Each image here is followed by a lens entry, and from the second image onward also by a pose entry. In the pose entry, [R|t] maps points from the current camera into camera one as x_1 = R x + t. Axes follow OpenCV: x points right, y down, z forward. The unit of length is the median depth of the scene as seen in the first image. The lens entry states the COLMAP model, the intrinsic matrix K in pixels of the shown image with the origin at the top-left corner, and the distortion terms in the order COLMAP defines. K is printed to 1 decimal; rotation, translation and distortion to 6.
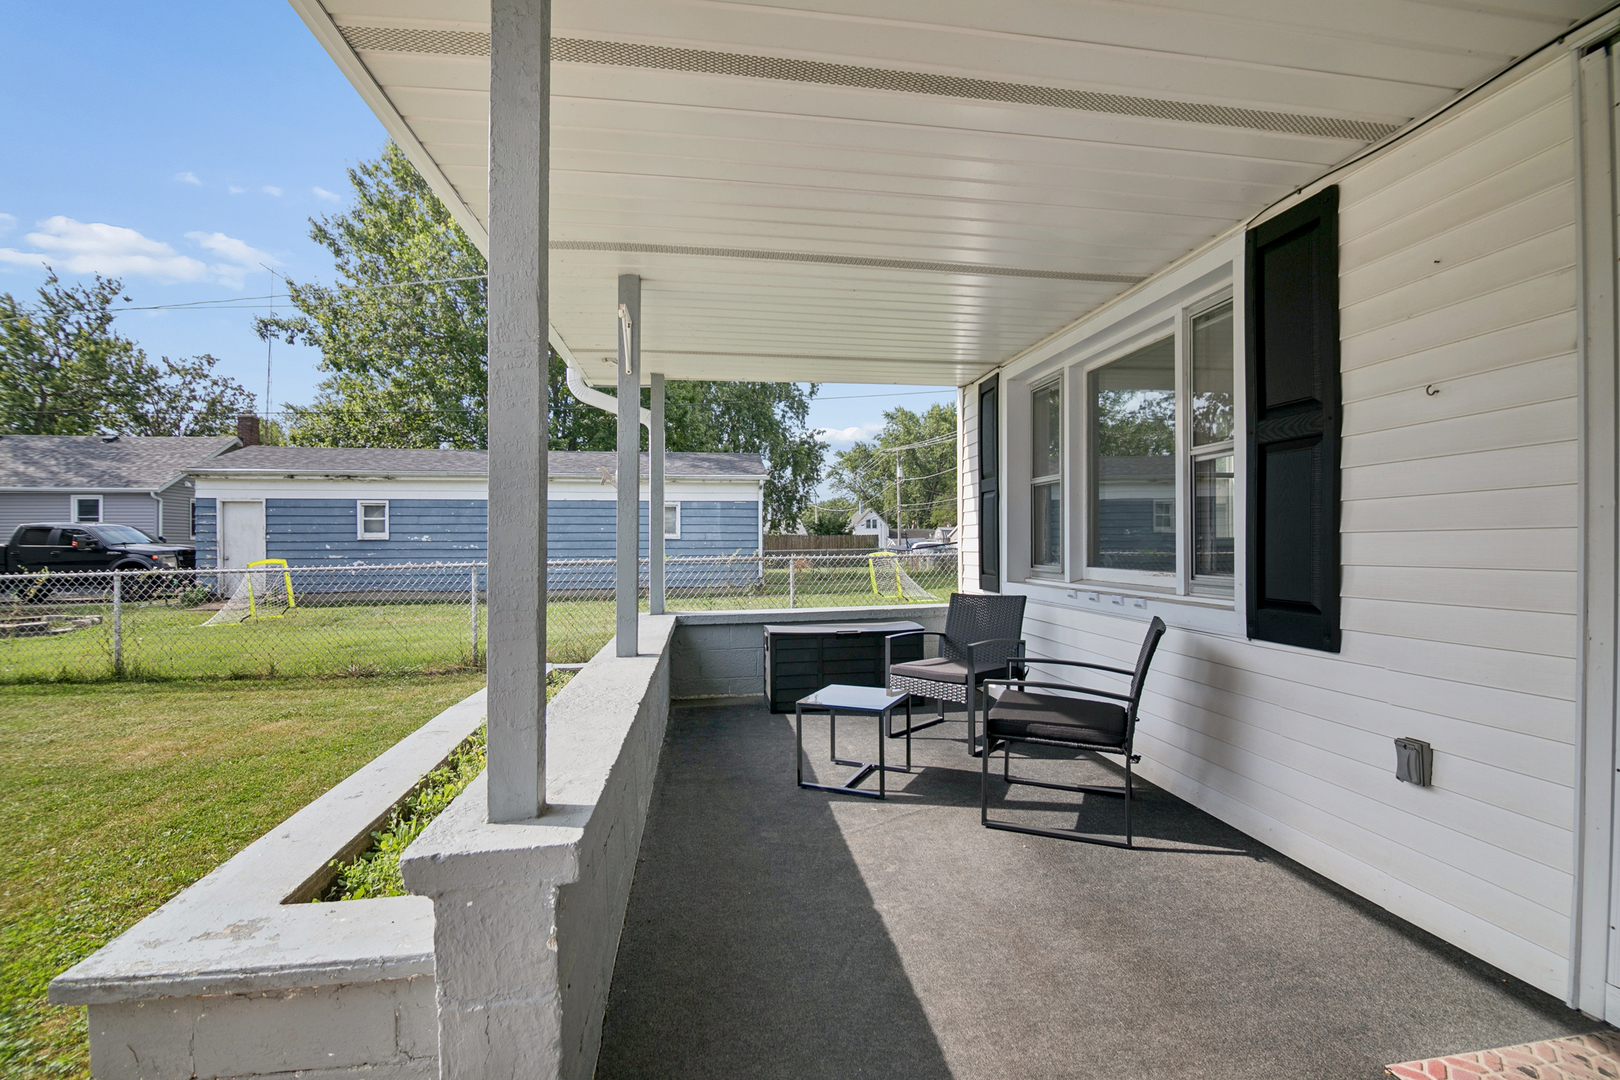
lens RADIAL K [[725.7, 0, 813.3], [0, 725.7, 539.0], [0, 0, 1]] dist [-0.005002, -0.008615]
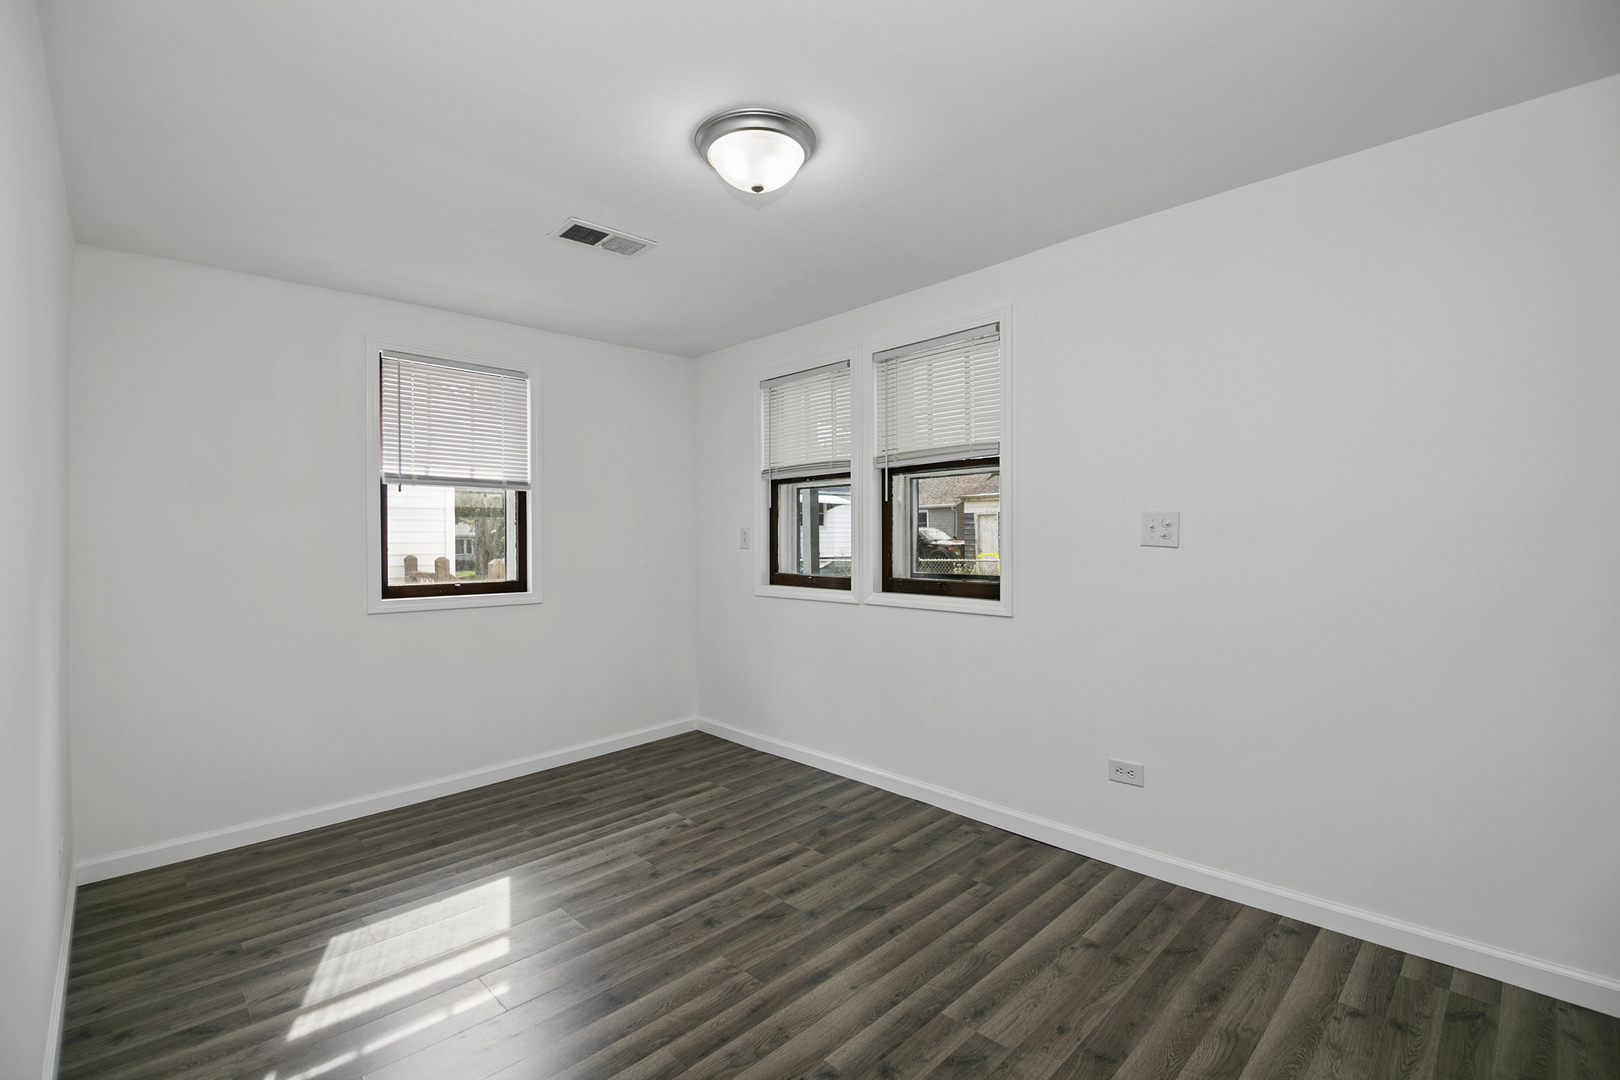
lens RADIAL K [[725.7, 0, 815.5], [0, 725.7, 537.8], [0, 0, 1]] dist [-0.005002, -0.008615]
pose [[0.580511, 0.000043, -0.814252, 0.274612], [0.004820, 0.999982, 0.003490, -0.007623], [0.814238, -0.005951, 0.580501, -0.222757]]
